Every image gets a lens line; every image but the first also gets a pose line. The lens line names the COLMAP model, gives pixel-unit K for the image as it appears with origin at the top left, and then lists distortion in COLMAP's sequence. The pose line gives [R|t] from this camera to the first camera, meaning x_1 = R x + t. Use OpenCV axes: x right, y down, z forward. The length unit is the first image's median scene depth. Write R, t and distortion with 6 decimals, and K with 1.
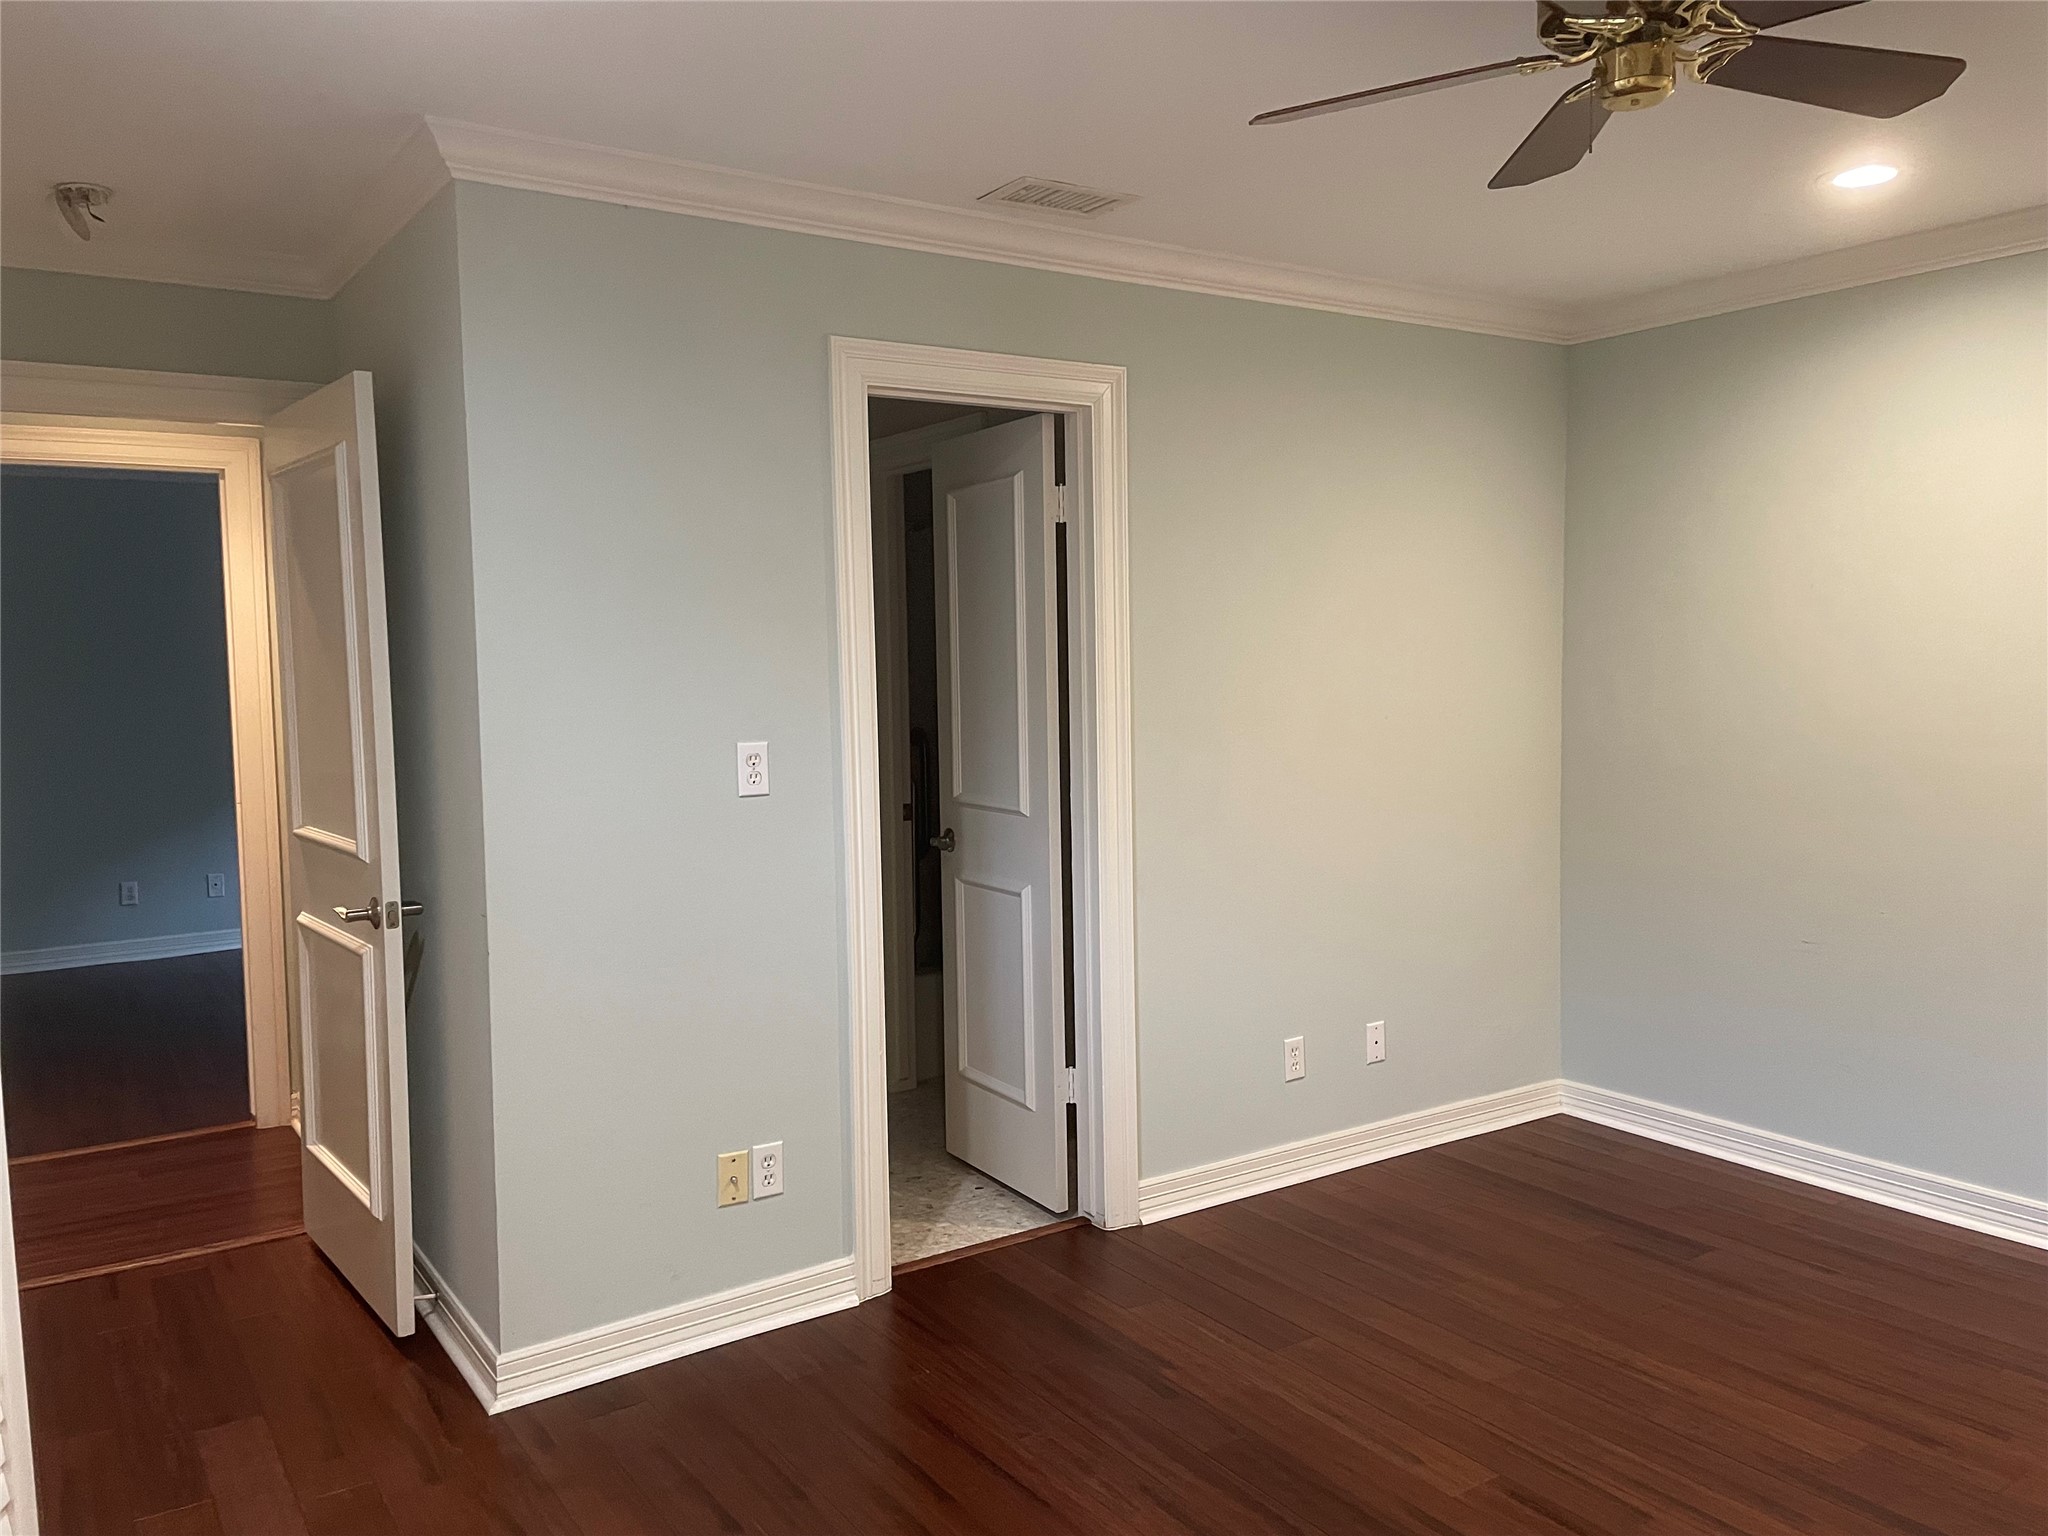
lens RADIAL K [[1558.3, 0, 1033.6], [0, 1558.3, 758.6], [0, 0, 1]] dist [0.096251, -0.122267]
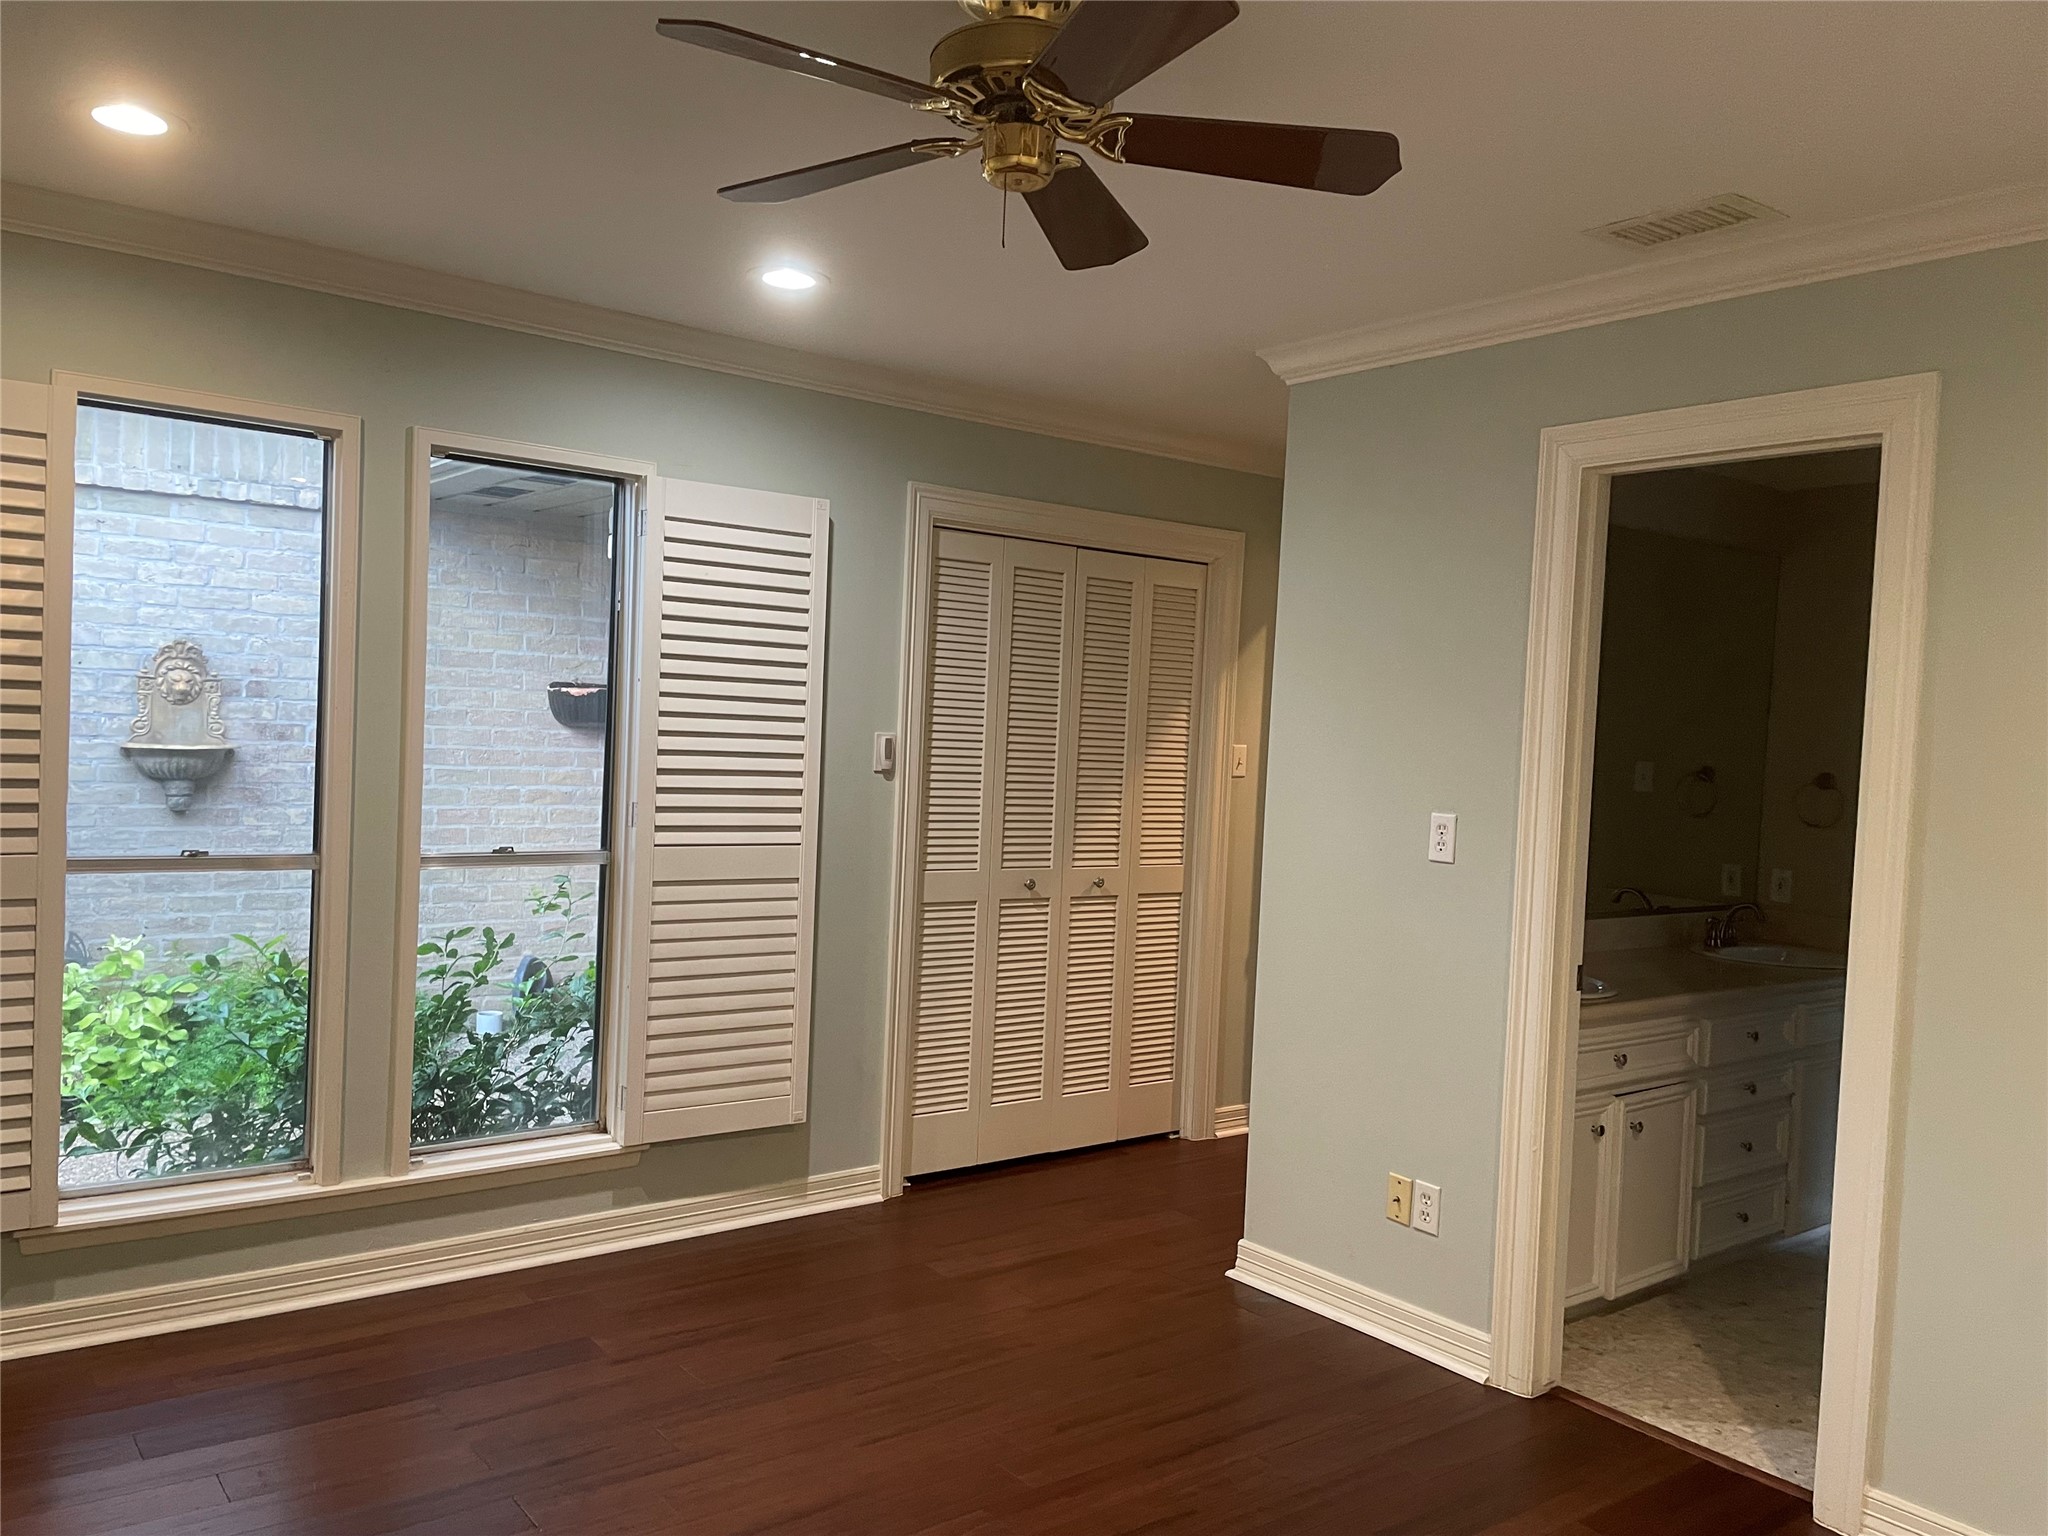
lens RADIAL K [[1558.3, 0, 1033.6], [0, 1558.3, 758.6], [0, 0, 1]] dist [0.096251, -0.122267]
pose [[0.066458, 0.047796, -0.996644, 0.894837], [-0.107642, 0.993366, 0.040461, -0.062178], [0.991966, 0.104592, 0.071162, 0.627310]]
